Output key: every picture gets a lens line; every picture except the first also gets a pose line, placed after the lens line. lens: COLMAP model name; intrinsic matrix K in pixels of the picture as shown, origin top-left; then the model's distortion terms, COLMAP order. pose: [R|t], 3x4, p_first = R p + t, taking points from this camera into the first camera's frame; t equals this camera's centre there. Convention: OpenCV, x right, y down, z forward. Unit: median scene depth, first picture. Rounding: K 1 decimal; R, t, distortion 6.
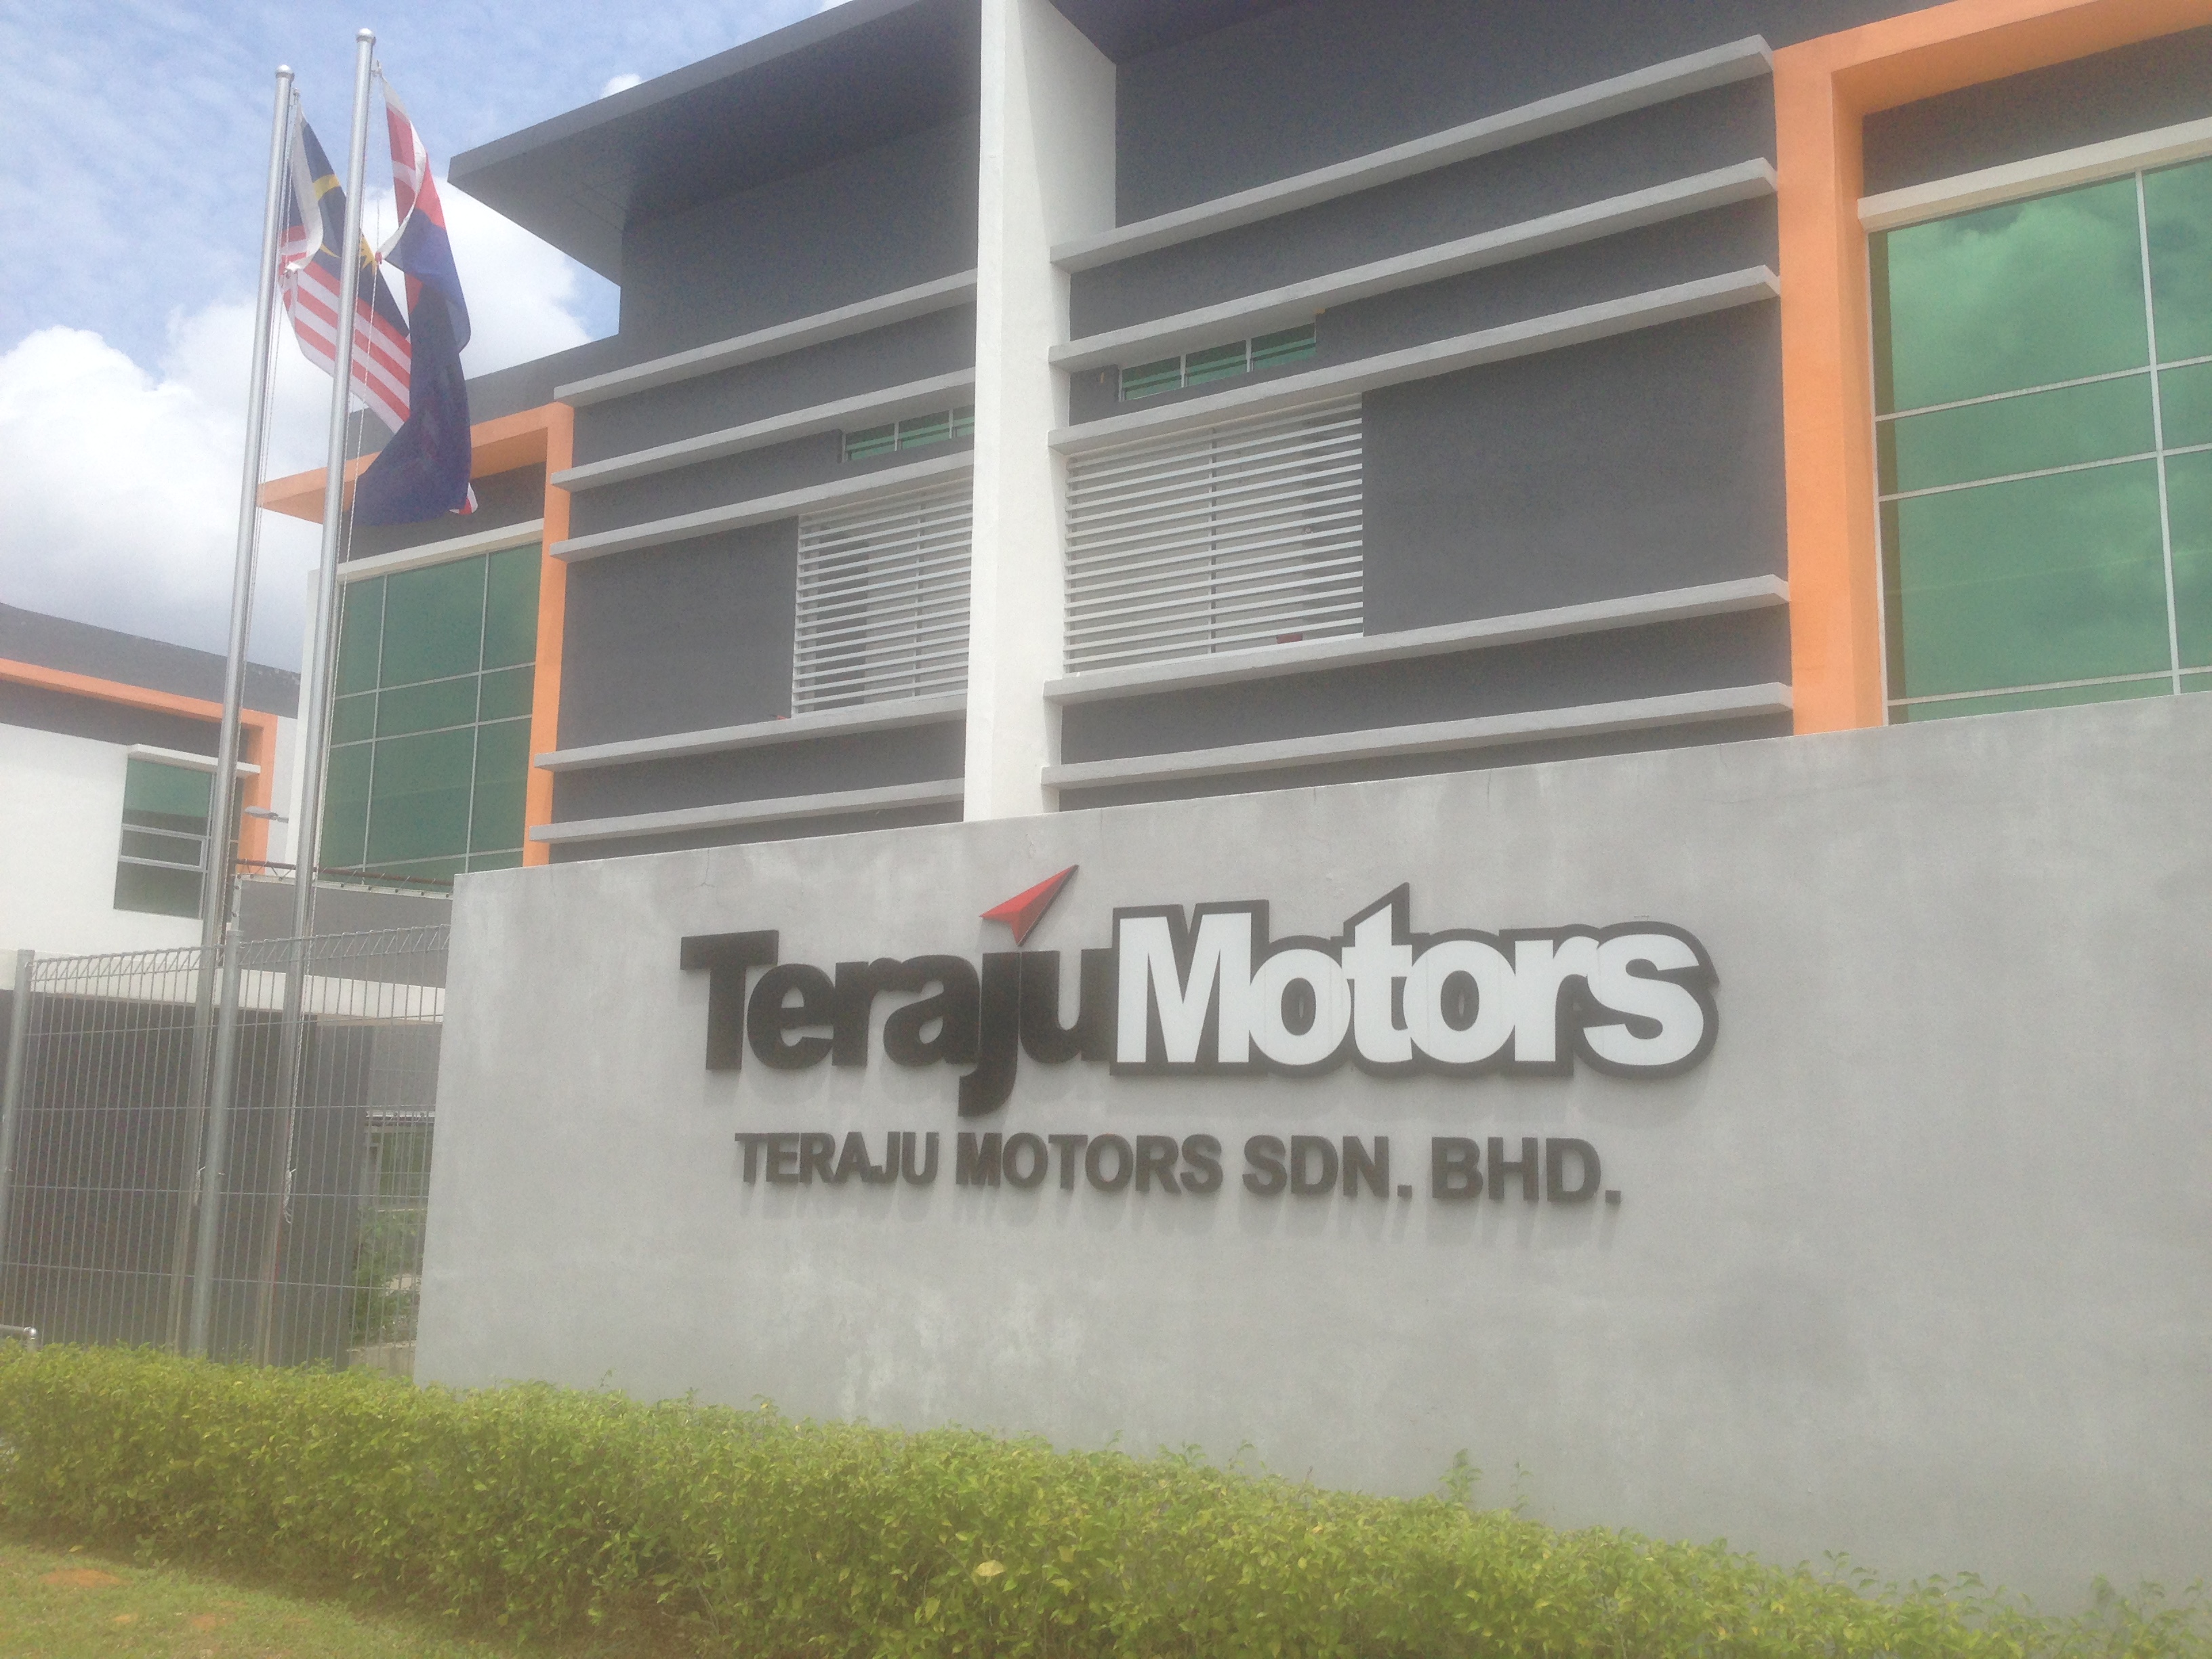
lens RADIAL K [[2058.7, 0, 1106.9], [0, 2058.7, 781.7], [0, 0, 1]] dist [0.058817, 0.000919]
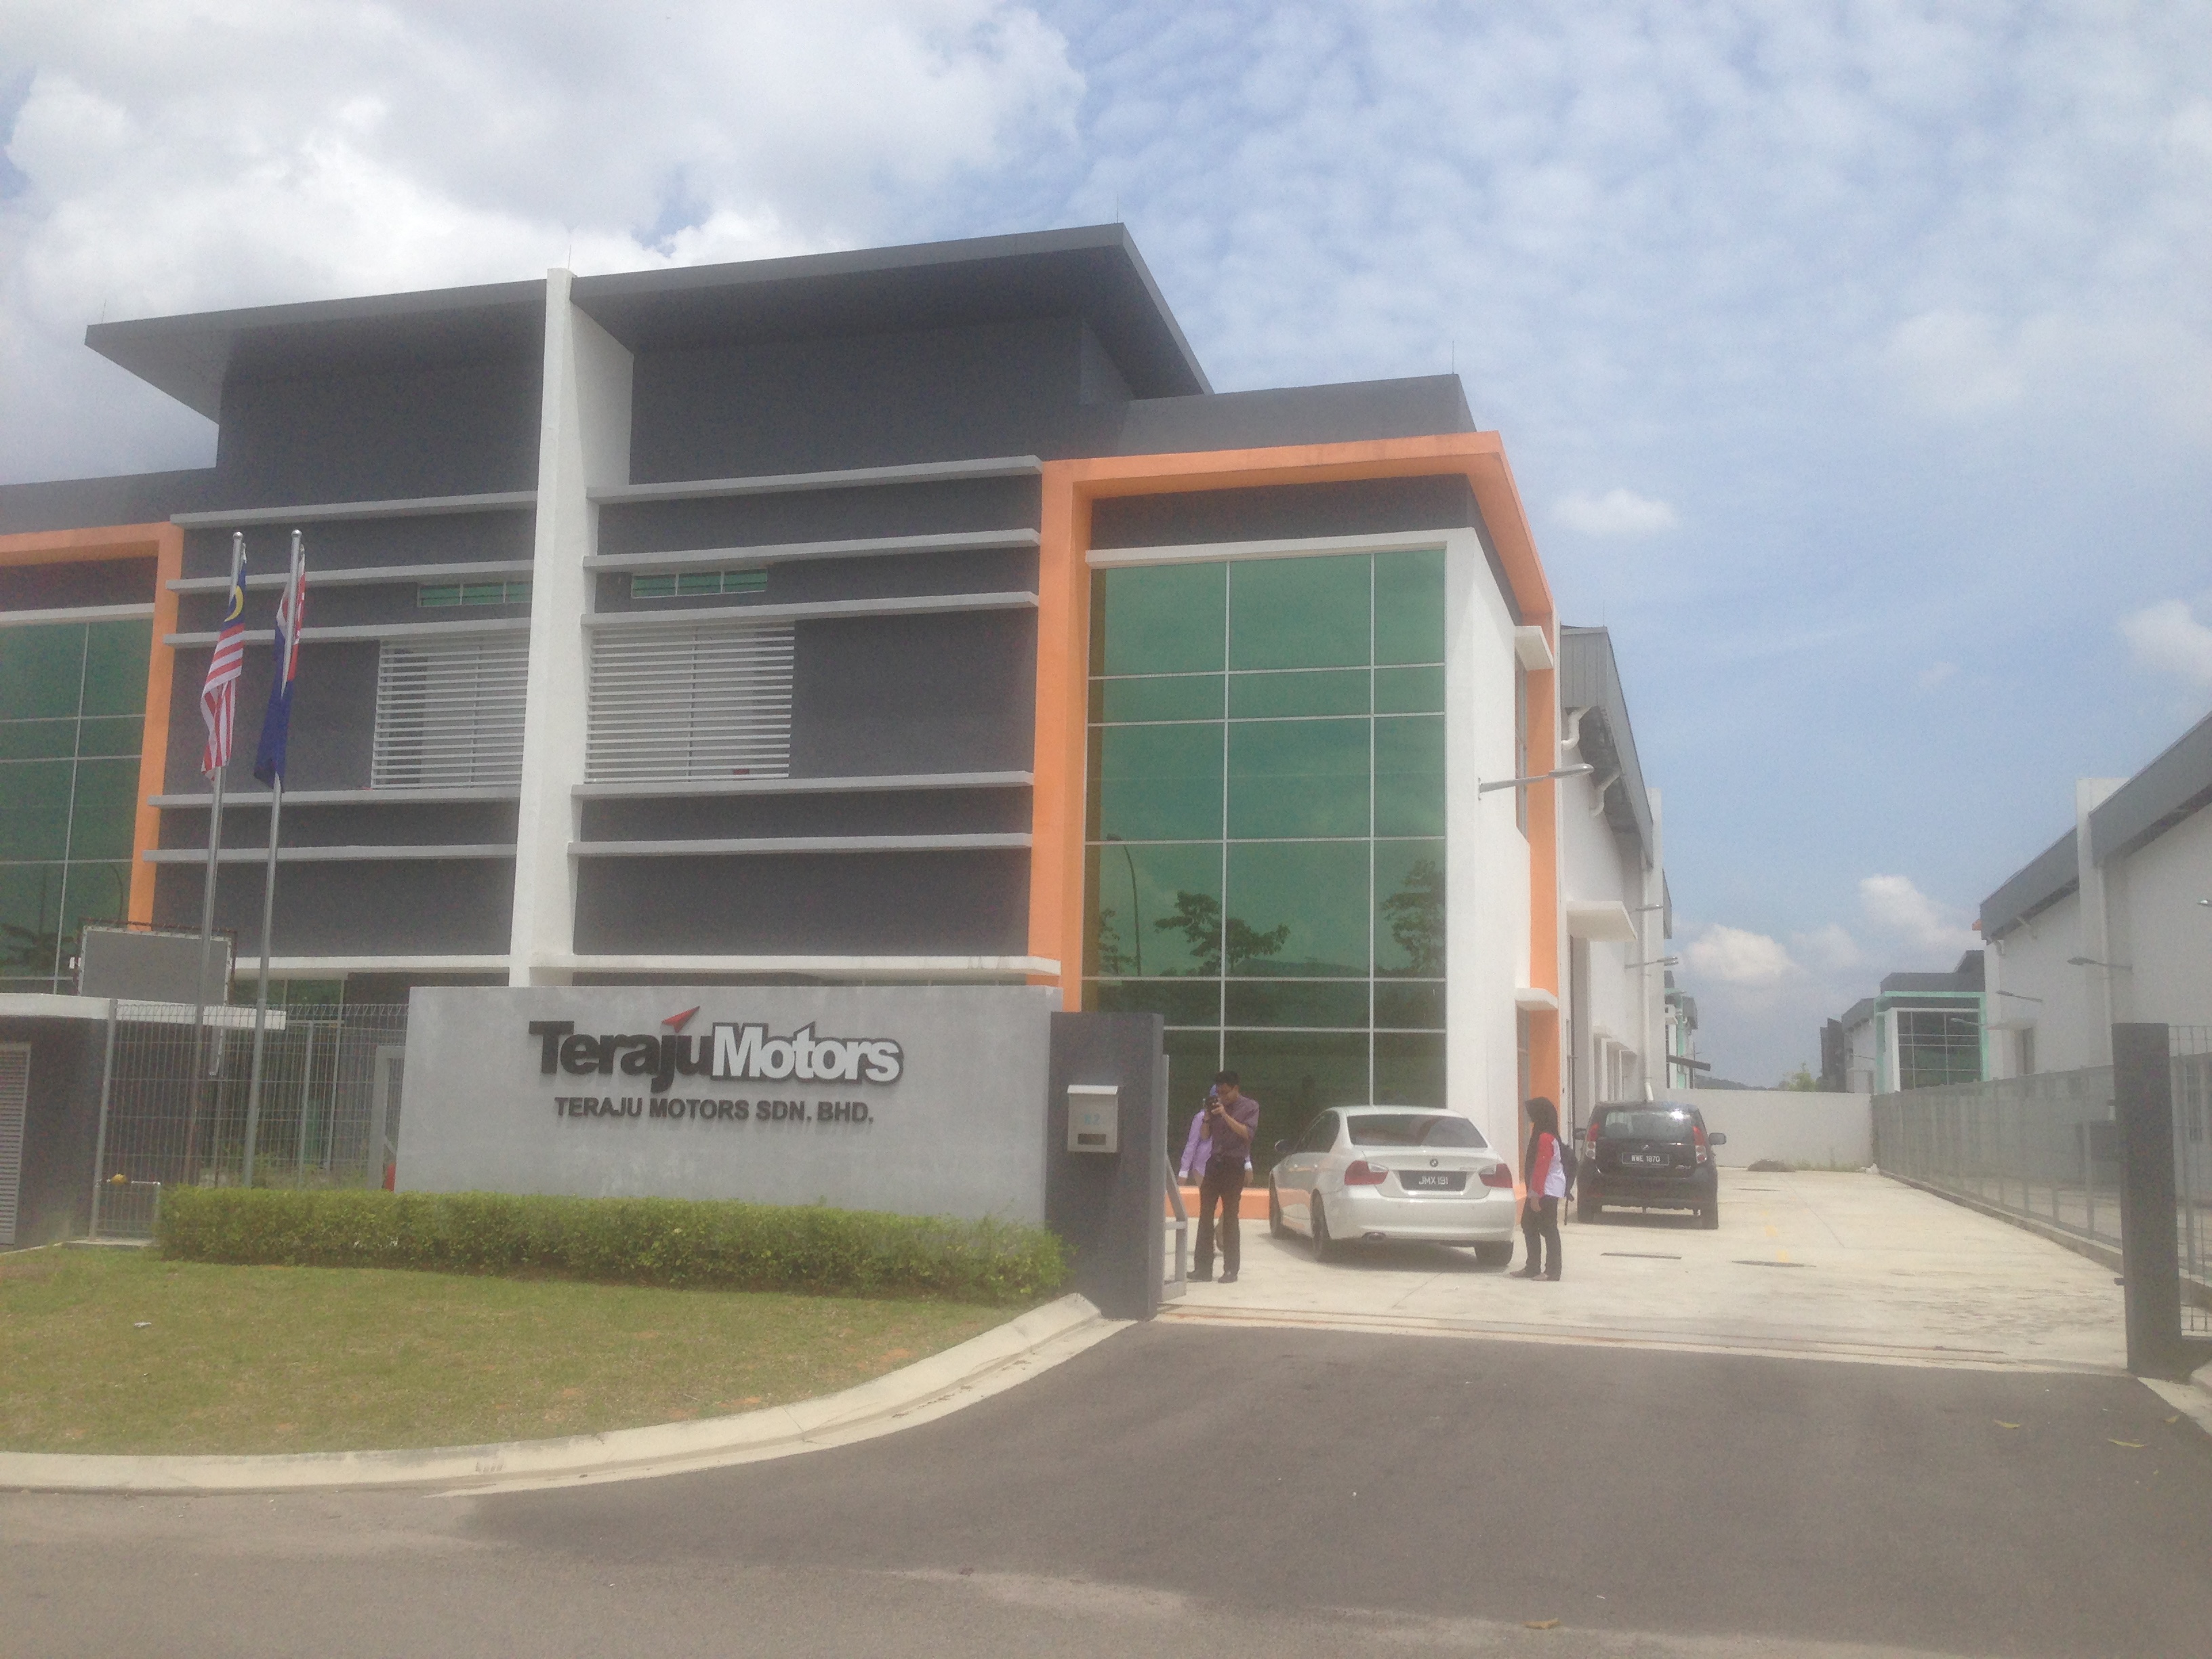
lens RADIAL K [[2026.5, 0, 1106.0], [0, 2026.5, 829.5], [0, 0, 1]] dist [0.048079, -0.000311]
pose [[0.956103, 0.042383, 0.289949, -0.295412], [-0.057130, 0.997458, 0.042585, -0.347653], [-0.287407, -0.057280, 0.956094, -1.801101]]
